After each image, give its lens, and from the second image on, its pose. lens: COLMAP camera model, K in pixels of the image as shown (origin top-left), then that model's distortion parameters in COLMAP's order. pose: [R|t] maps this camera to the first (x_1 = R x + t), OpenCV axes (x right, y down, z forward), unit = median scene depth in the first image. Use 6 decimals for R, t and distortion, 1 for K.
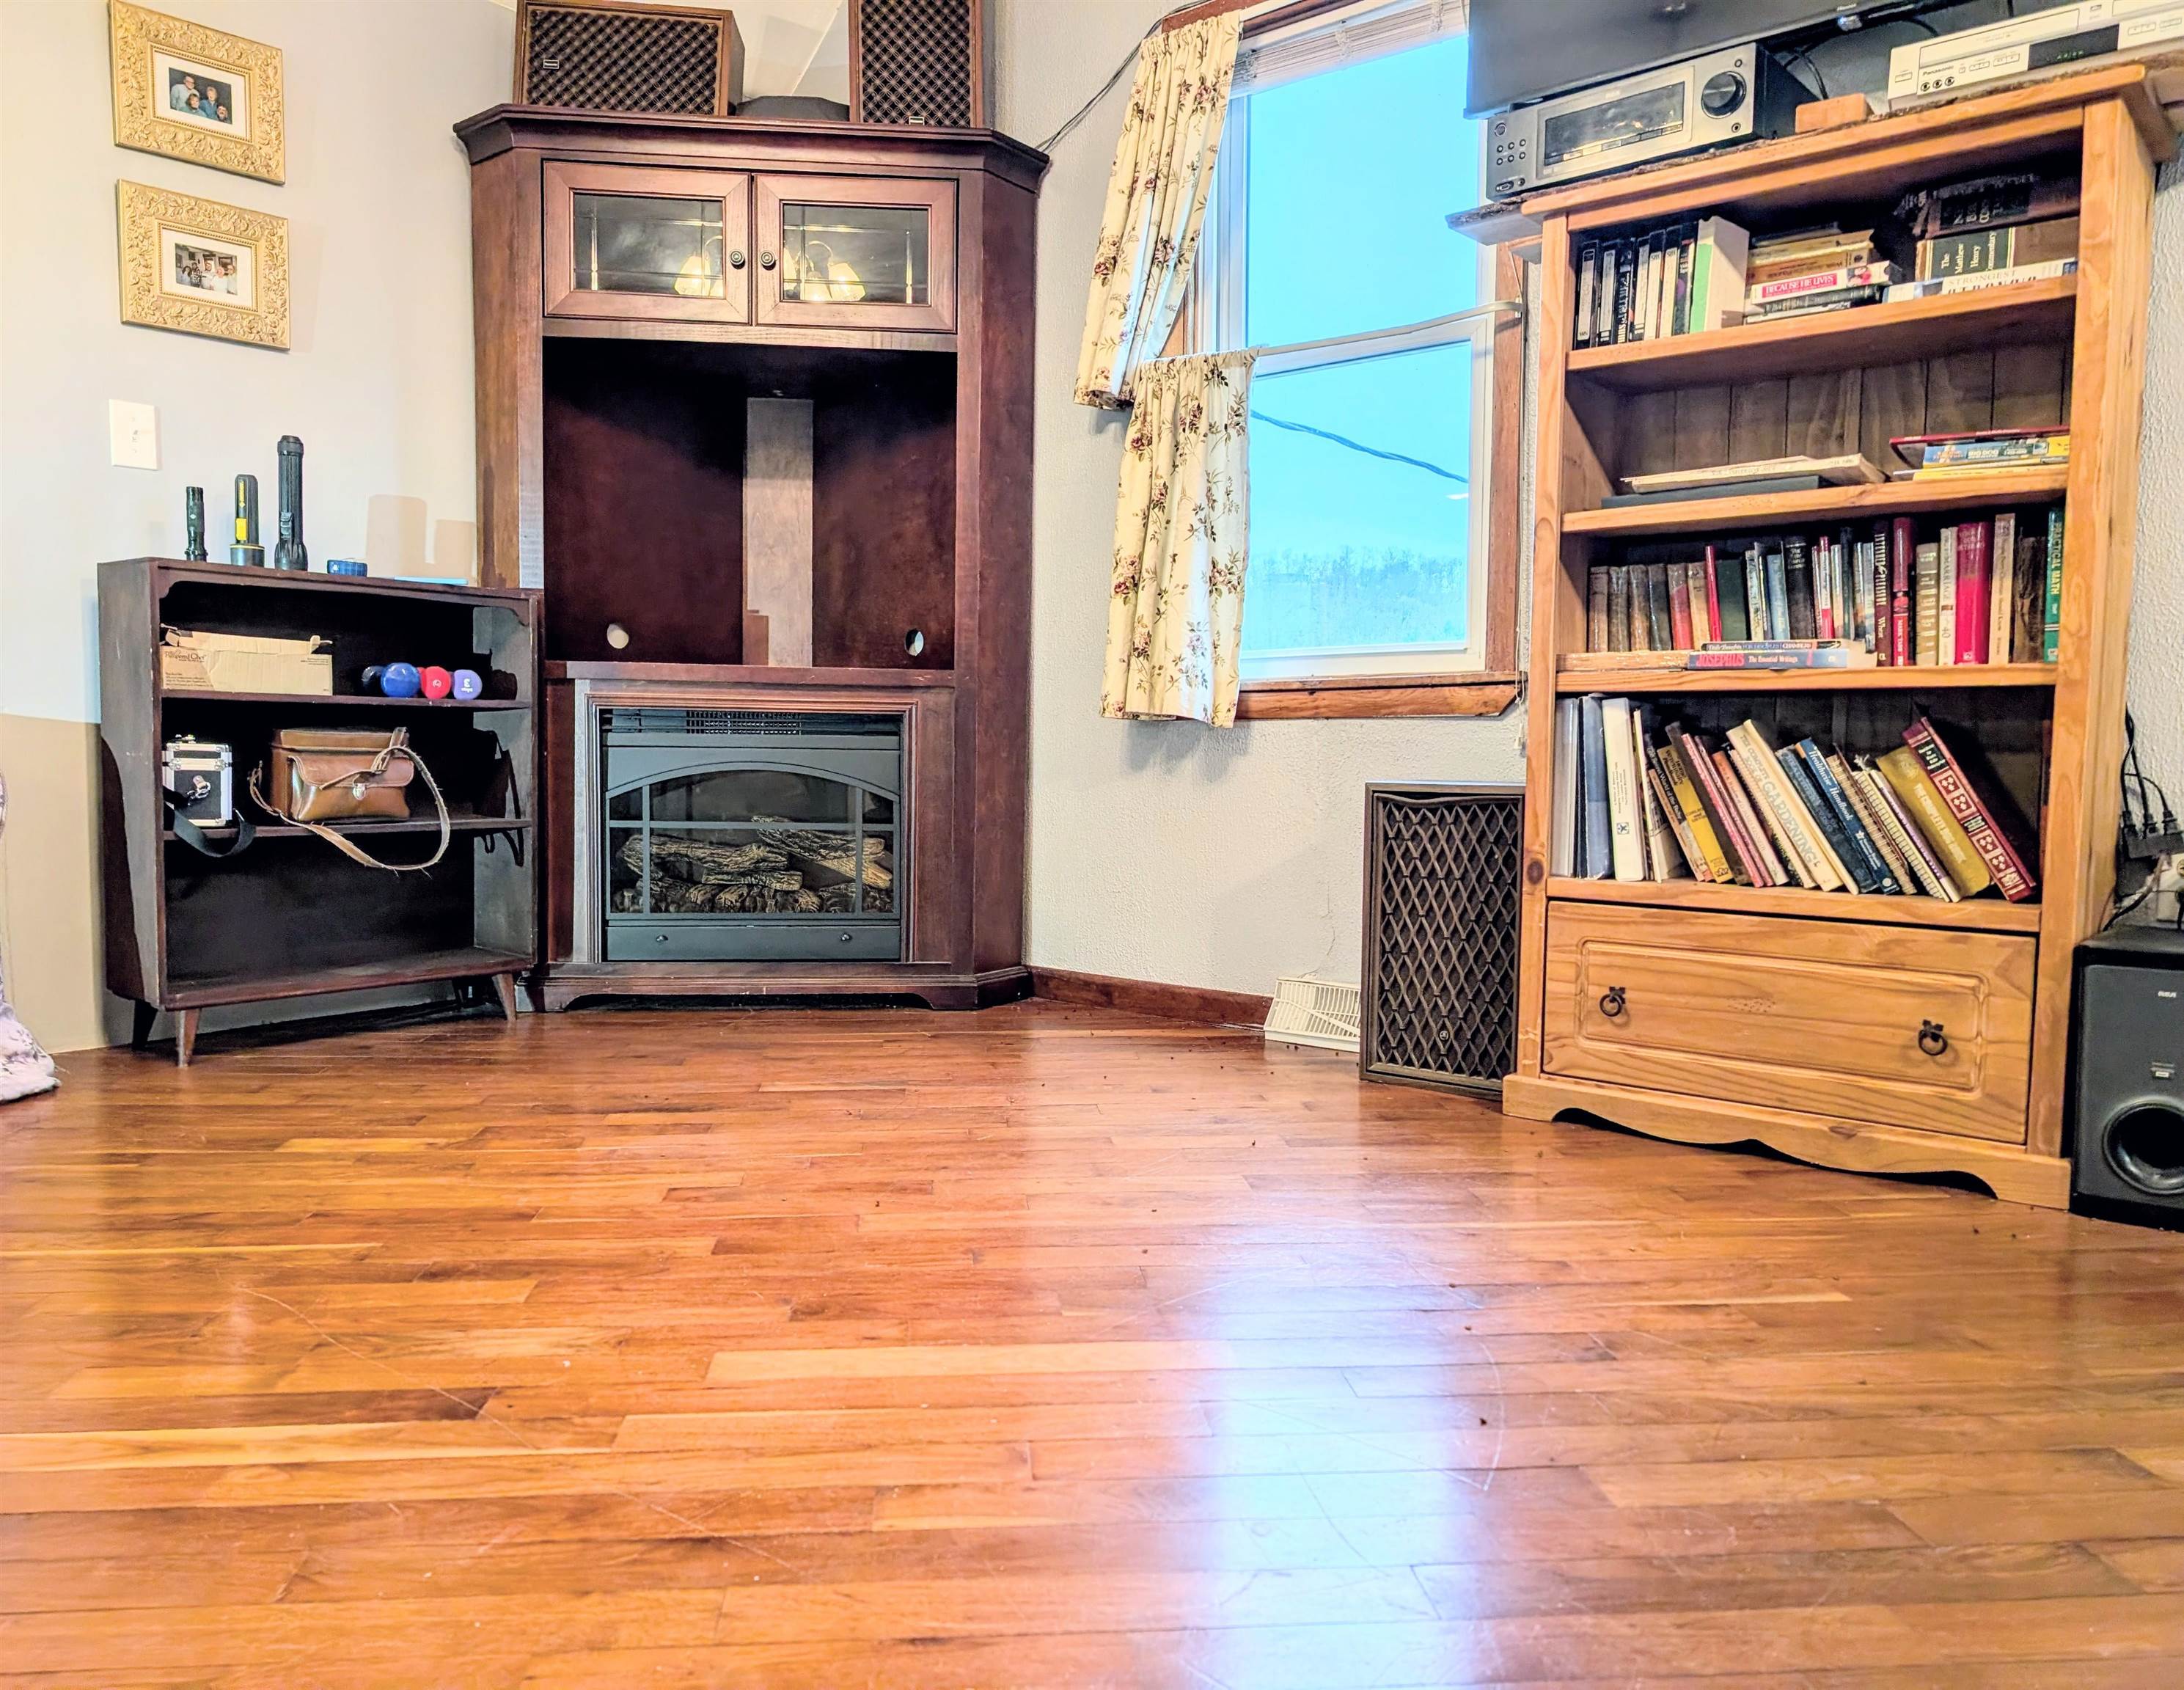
lens RADIAL K [[1557.3, 0, 1089.4], [0, 1557.3, 860.7], [0, 0, 1]] dist [0.009479, -0.008553]
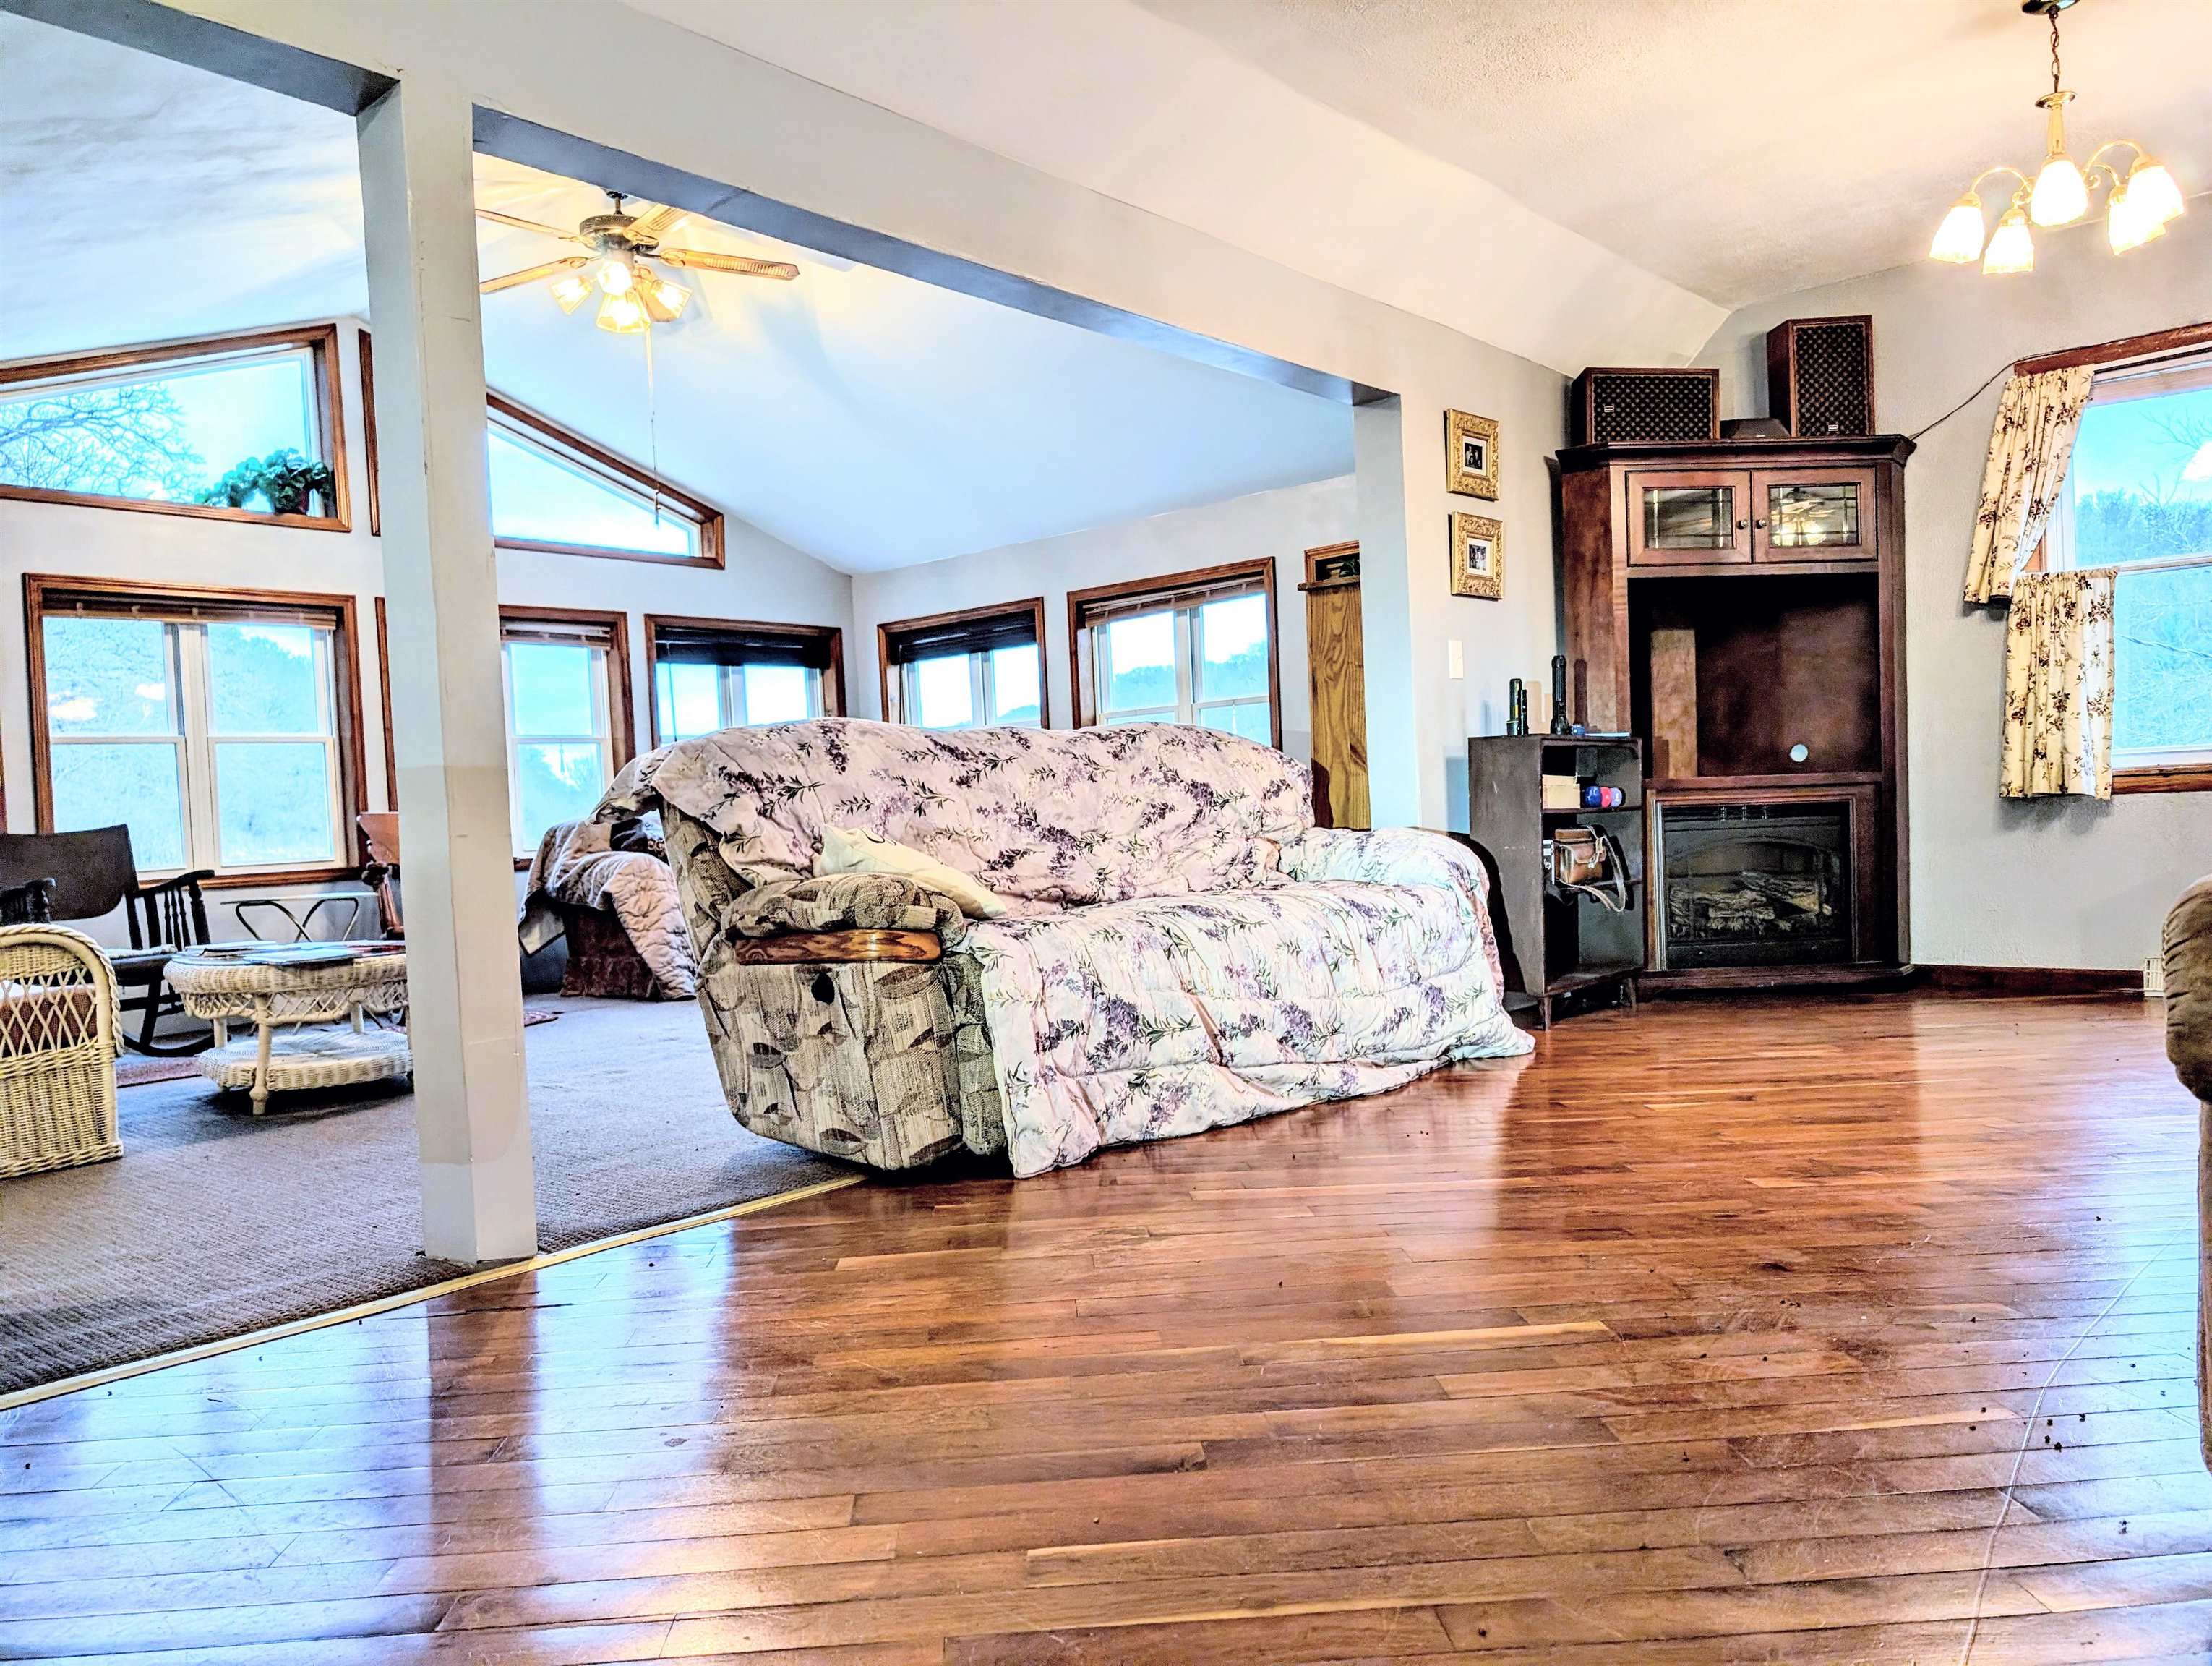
lens RADIAL K [[1598.4, 0, 1104.2], [0, 1598.4, 847.7], [0, 0, 1]] dist [0.024701, -0.006757]
pose [[0.998570, -0.049580, -0.019985, -0.909490], [0.048351, 0.997153, -0.057854, 0.009242], [0.022797, 0.056805, 0.998125, -0.671587]]
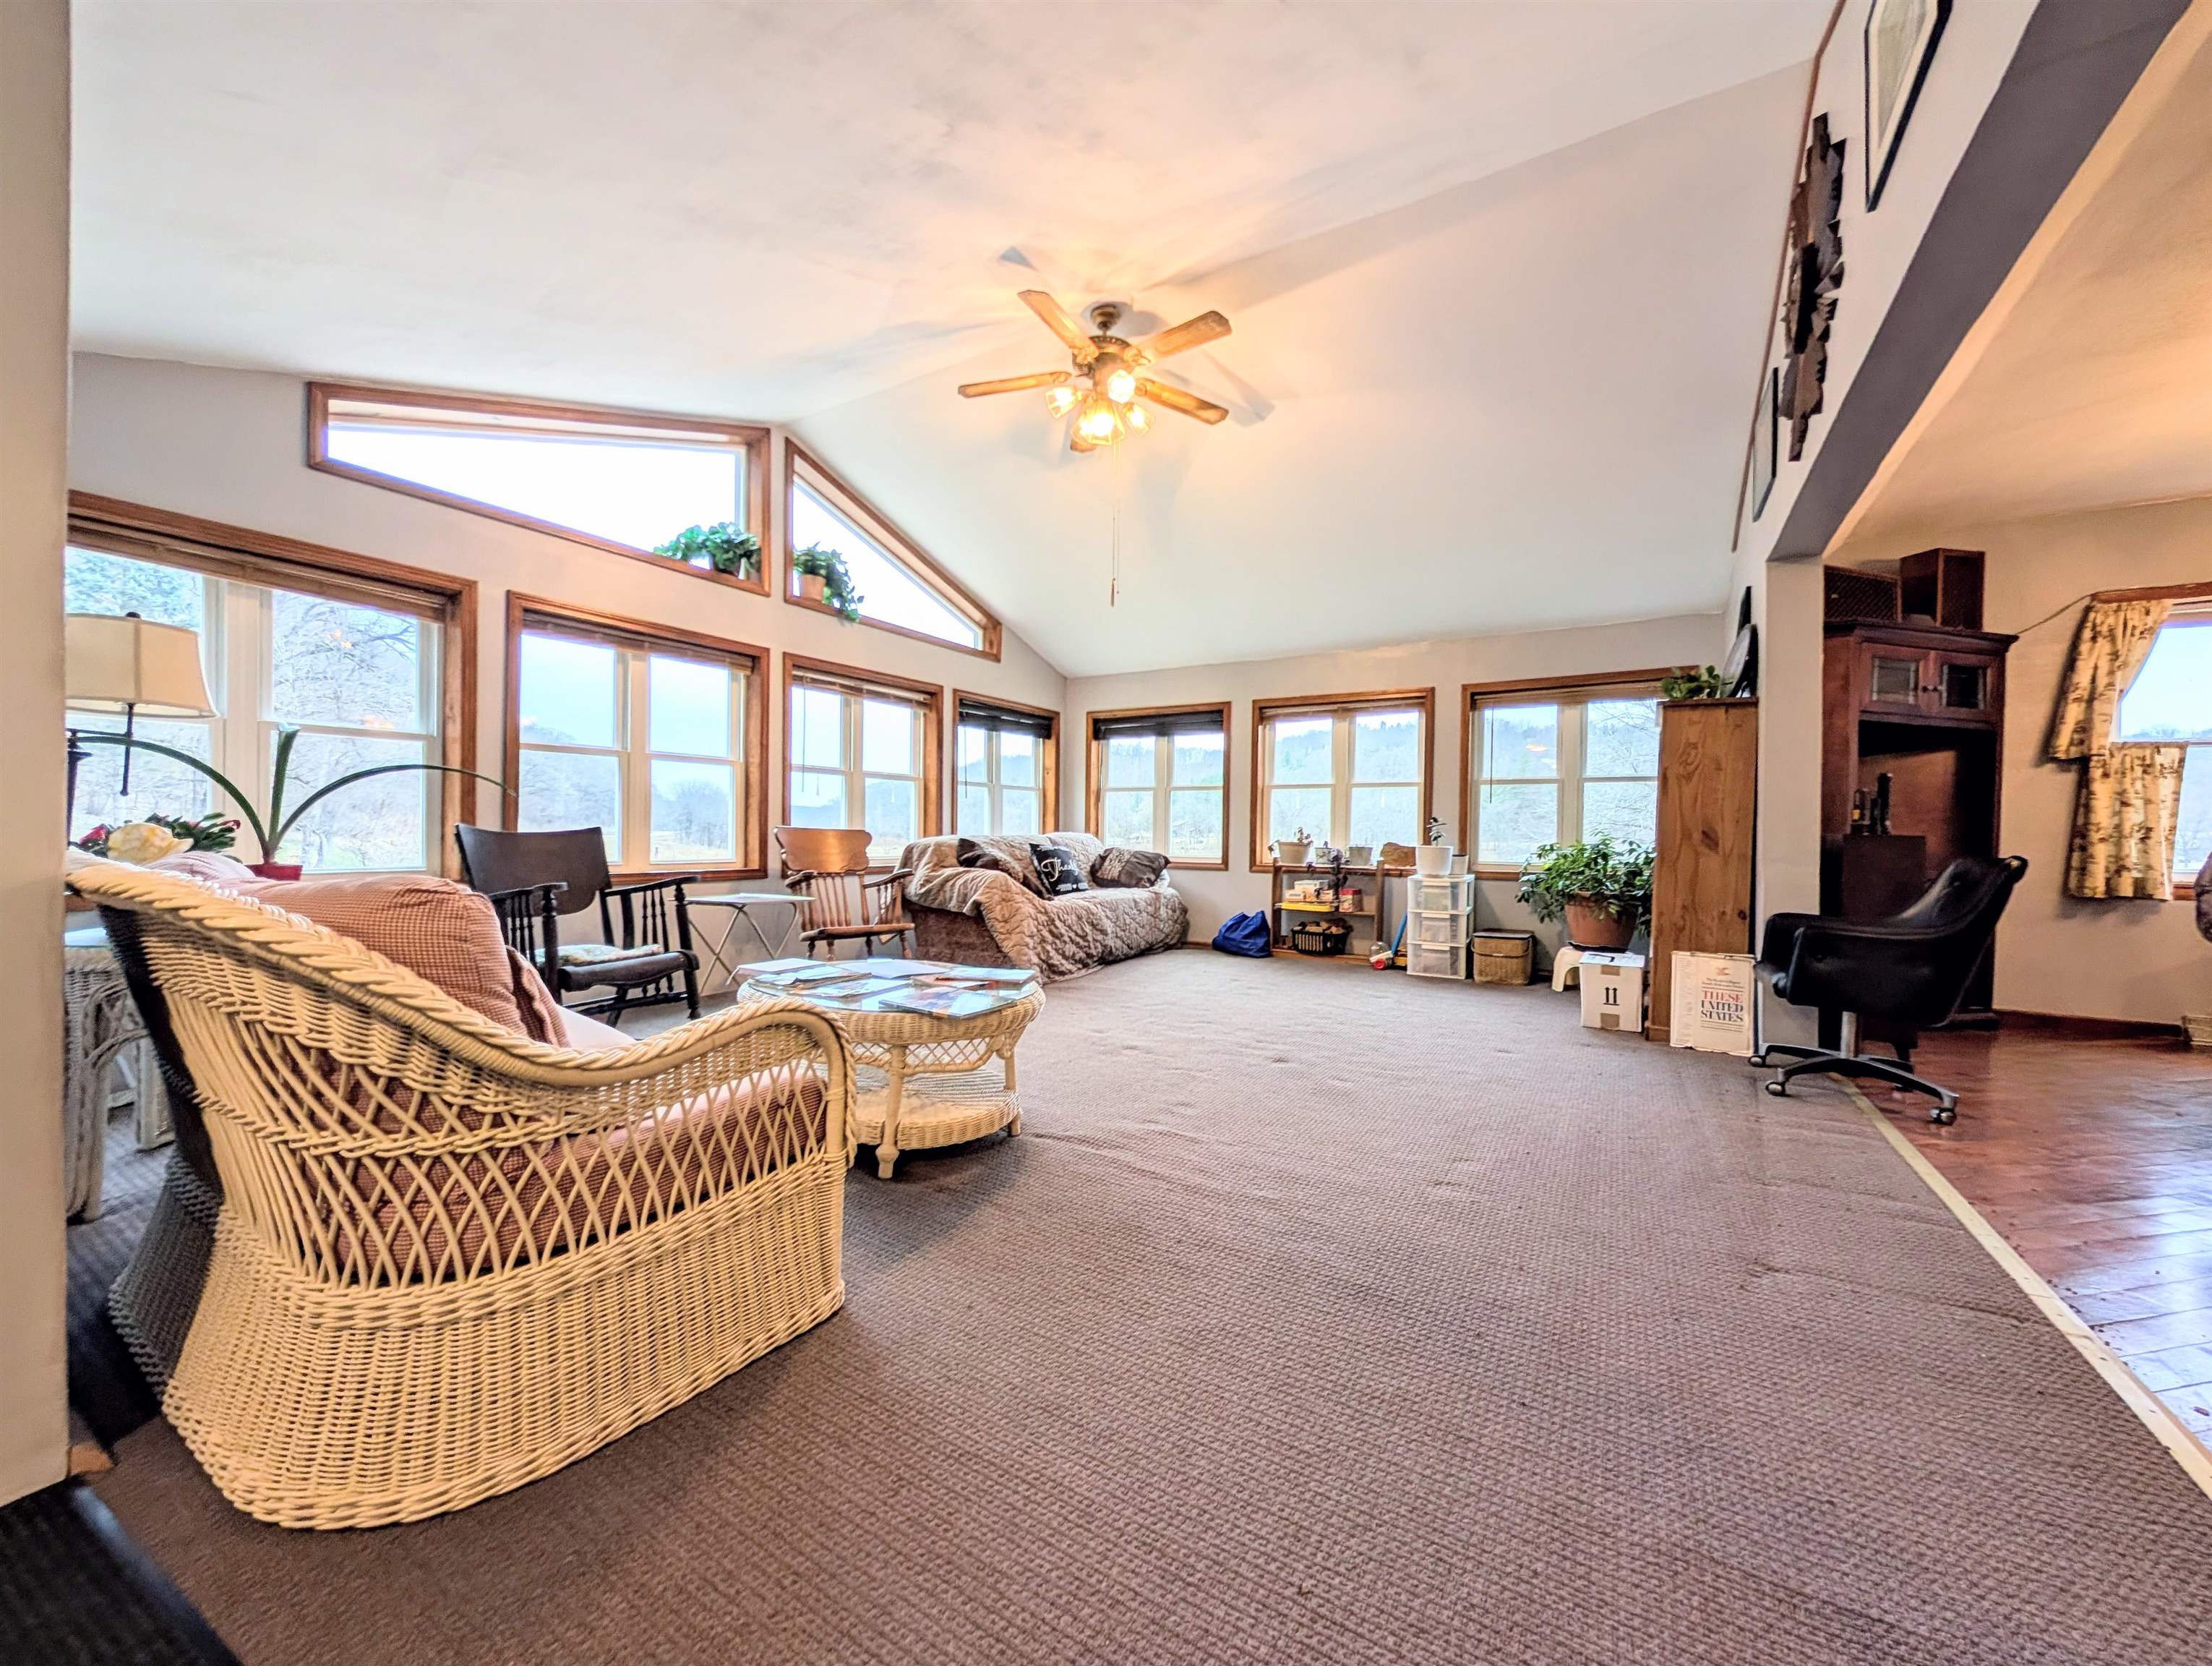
lens RADIAL K [[836.7, 0, 1115.7], [0, 836.7, 838.1], [0, 0, 1]] dist [-0.001675, 0.000782]
pose [[0.987335, 0.011424, 0.158236, -1.620618], [0.000055, 0.997379, -0.072350, -0.093125], [-0.158648, 0.071442, 0.984747, 0.040743]]
